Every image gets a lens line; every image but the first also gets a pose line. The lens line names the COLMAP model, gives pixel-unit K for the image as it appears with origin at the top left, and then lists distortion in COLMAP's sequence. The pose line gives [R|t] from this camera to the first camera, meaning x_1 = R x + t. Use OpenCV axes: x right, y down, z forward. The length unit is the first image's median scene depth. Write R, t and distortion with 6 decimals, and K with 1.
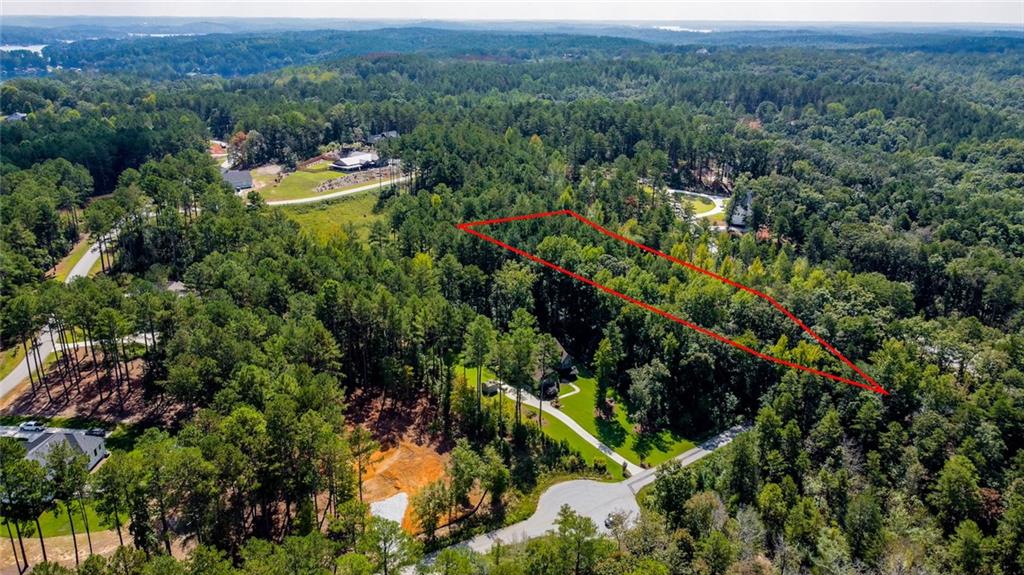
lens RADIAL K [[774.0, 0, 512.0], [0, 774.0, 287.5], [0, 0, 1]] dist [-0.002430, -0.004556]
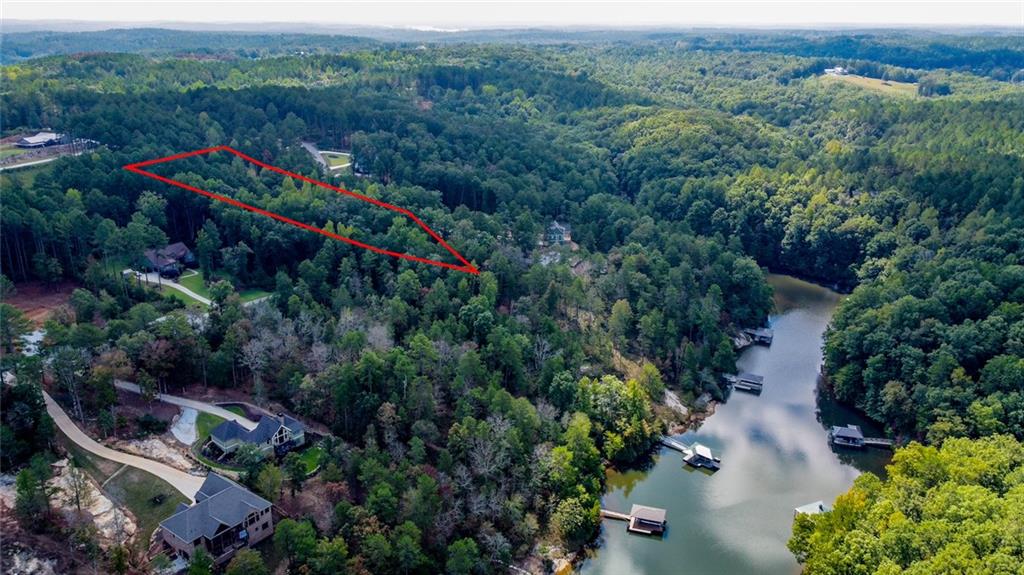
lens RADIAL K [[774.0, 0, 512.0], [0, 774.0, 287.5], [0, 0, 1]] dist [-0.002430, -0.004556]
pose [[0.958227, -0.094578, 0.269917, 0.141180], [0.094807, 0.995421, 0.012221, 0.108677], [-0.269837, 0.013880, 0.962806, -0.294618]]
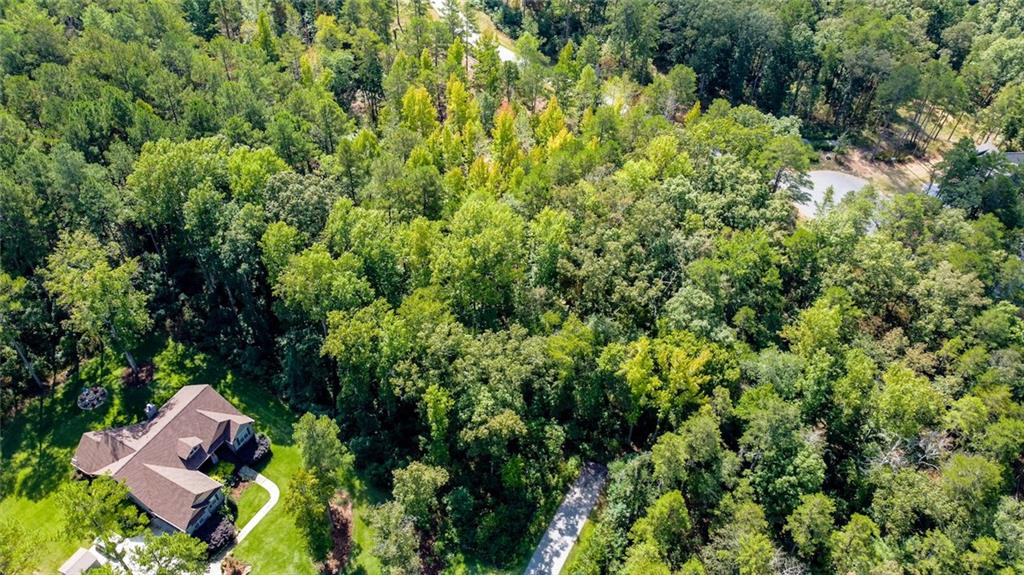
lens RADIAL K [[774.0, 0, 512.0], [0, 774.0, 287.5], [0, 0, 1]] dist [-0.002430, -0.004556]
pose [[0.941245, -0.234772, 0.242775, 0.081438], [0.113504, 0.896946, 0.427322, -0.112198], [-0.318080, -0.374659, 0.870894, 0.320512]]
